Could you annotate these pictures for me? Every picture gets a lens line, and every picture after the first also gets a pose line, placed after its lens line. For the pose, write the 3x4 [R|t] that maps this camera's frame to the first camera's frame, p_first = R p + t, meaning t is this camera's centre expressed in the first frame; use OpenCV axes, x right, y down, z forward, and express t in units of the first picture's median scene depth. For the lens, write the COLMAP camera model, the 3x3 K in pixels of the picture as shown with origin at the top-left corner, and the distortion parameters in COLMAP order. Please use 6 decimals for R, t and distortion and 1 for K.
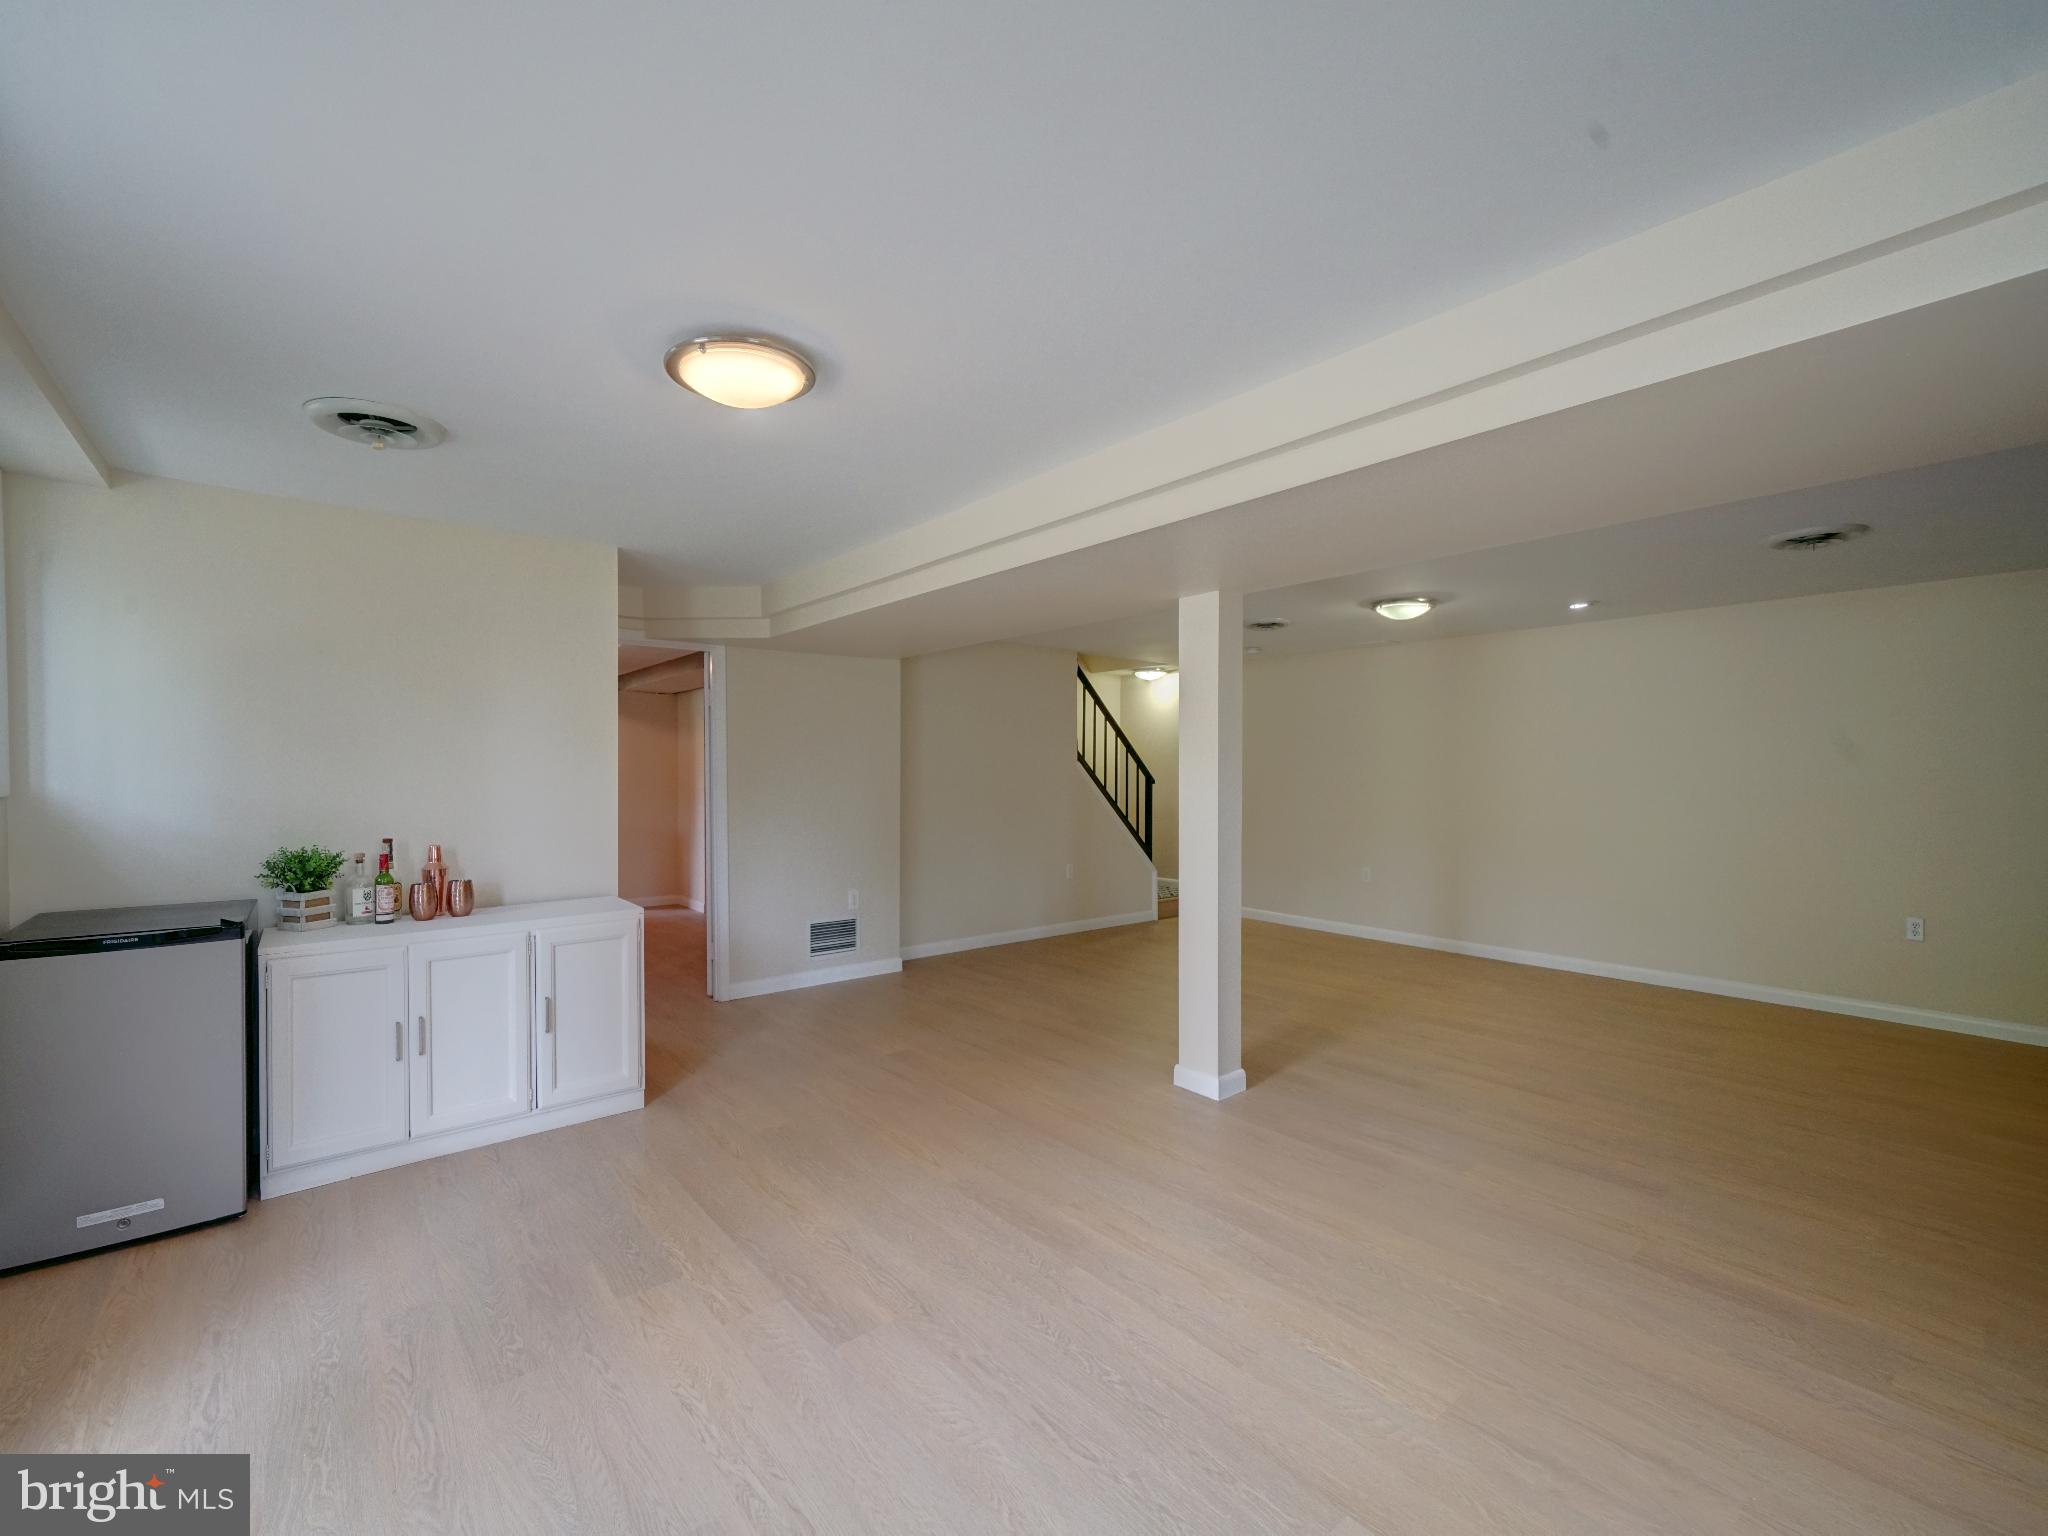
lens RADIAL K [[877.9, 0, 1022.8], [0, 877.9, 776.9], [0, 0, 1]] dist [-0.001458, 0.000191]
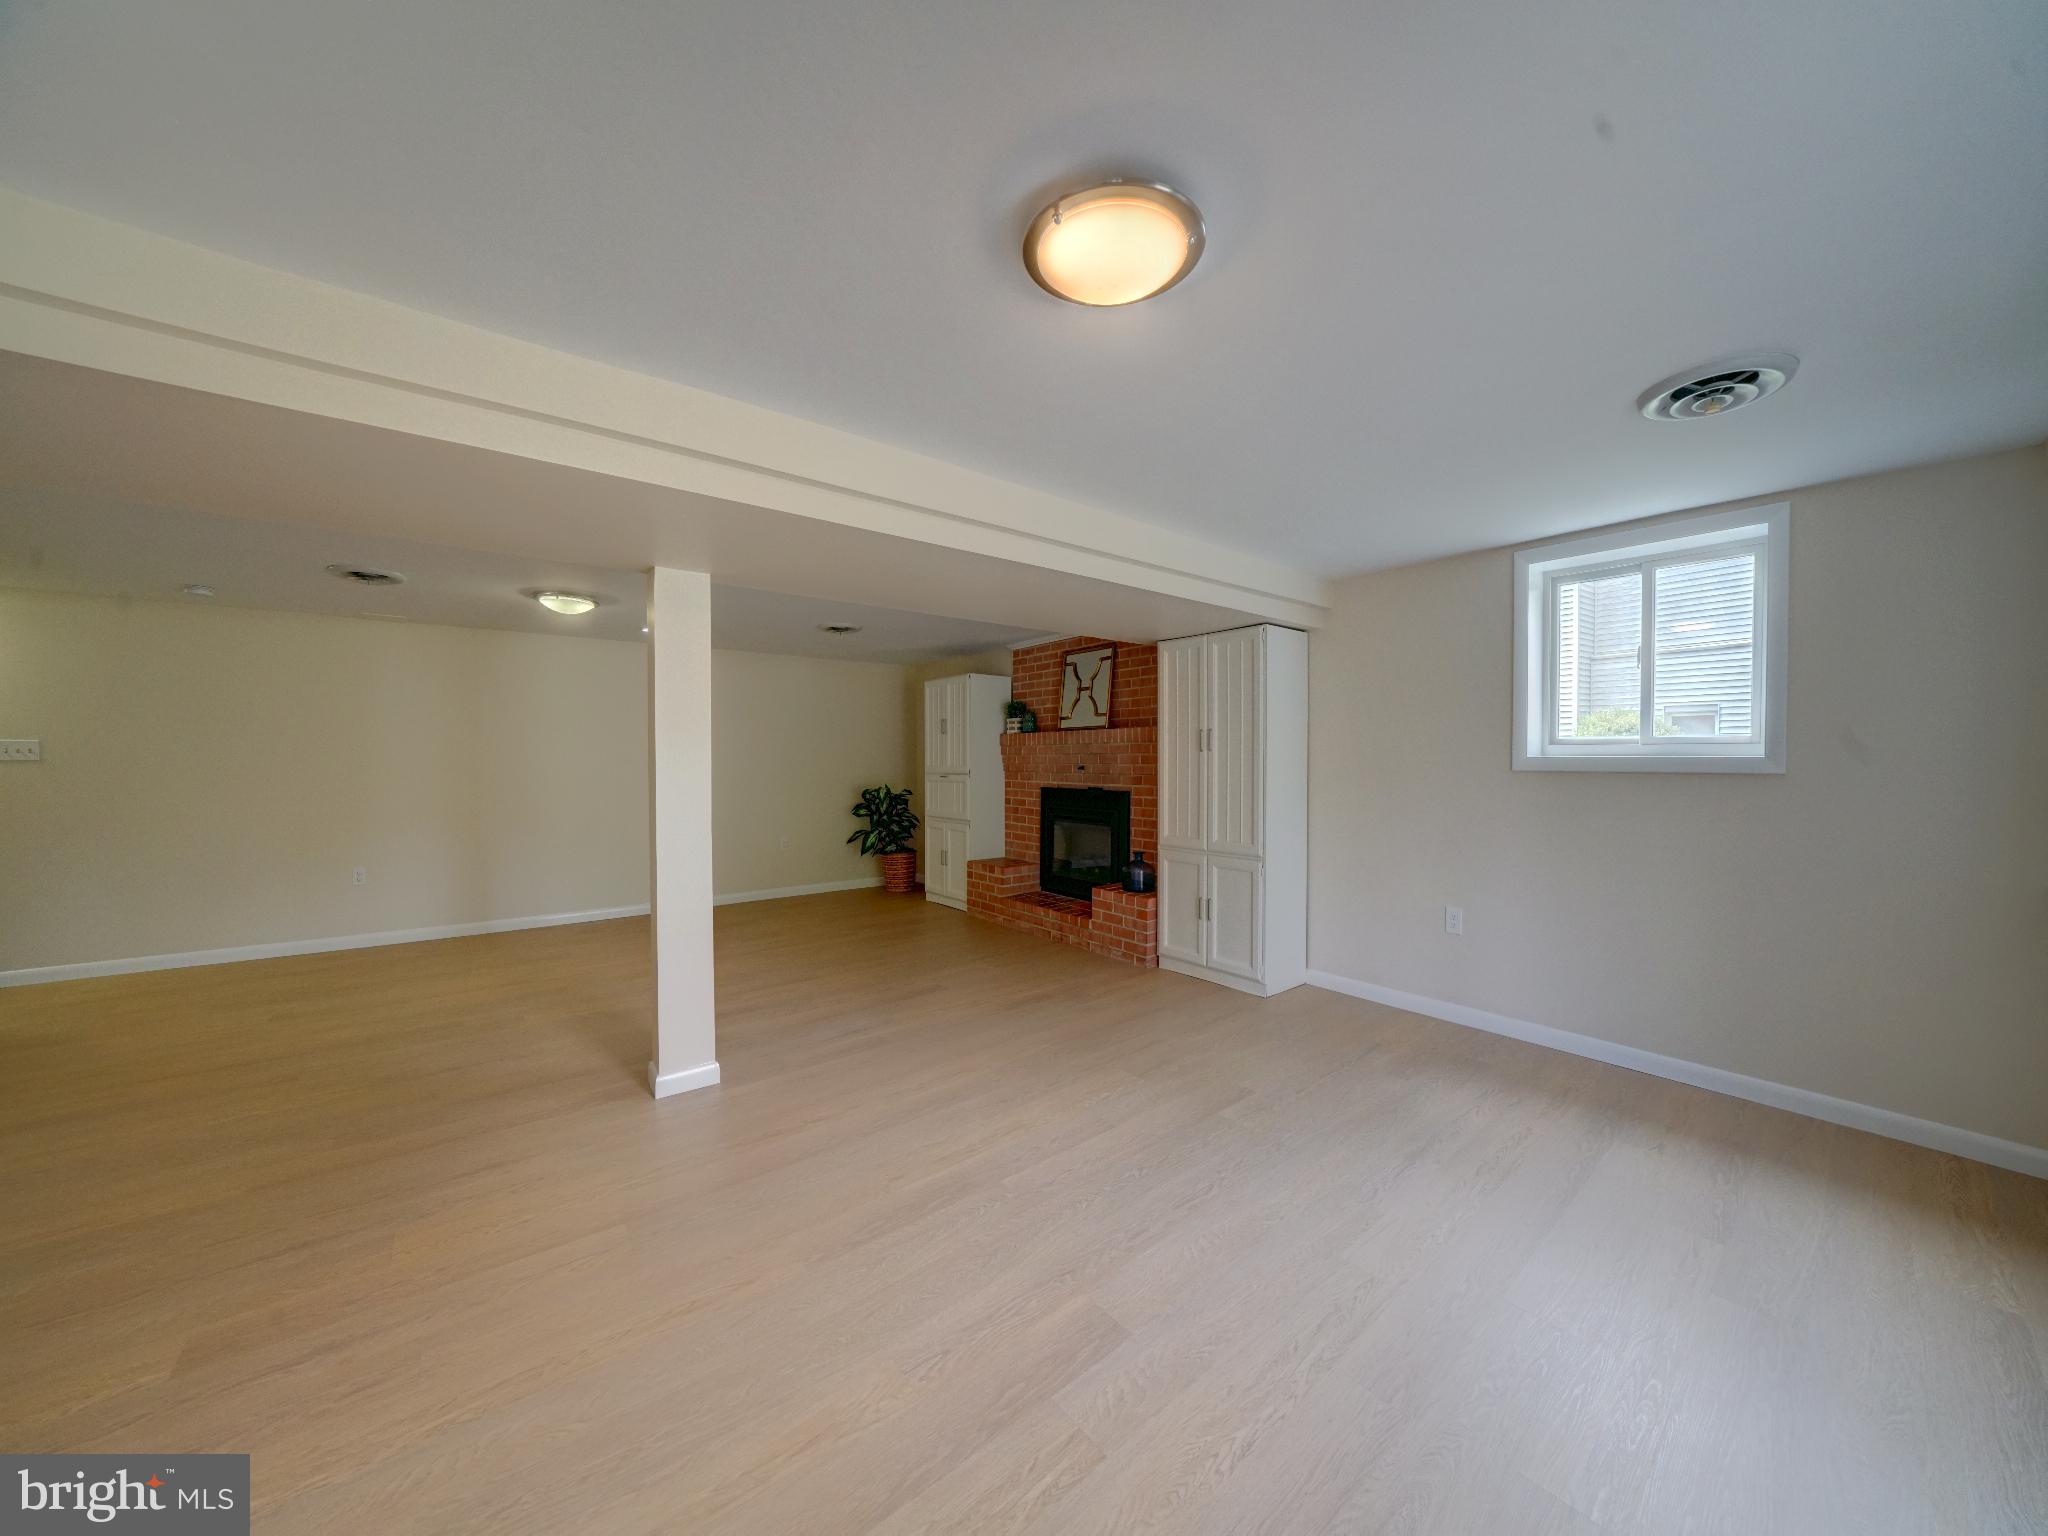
lens RADIAL K [[710.8, 0, 1019.1], [0, 710.8, 770.8], [0, 0, 1]] dist [-0.028390, 0.002669]
pose [[0.017221, -0.020903, 0.999633, -0.805088], [0.011184, 0.999723, 0.020712, -0.002790], [-0.999789, 0.010823, 0.017450, 0.898160]]
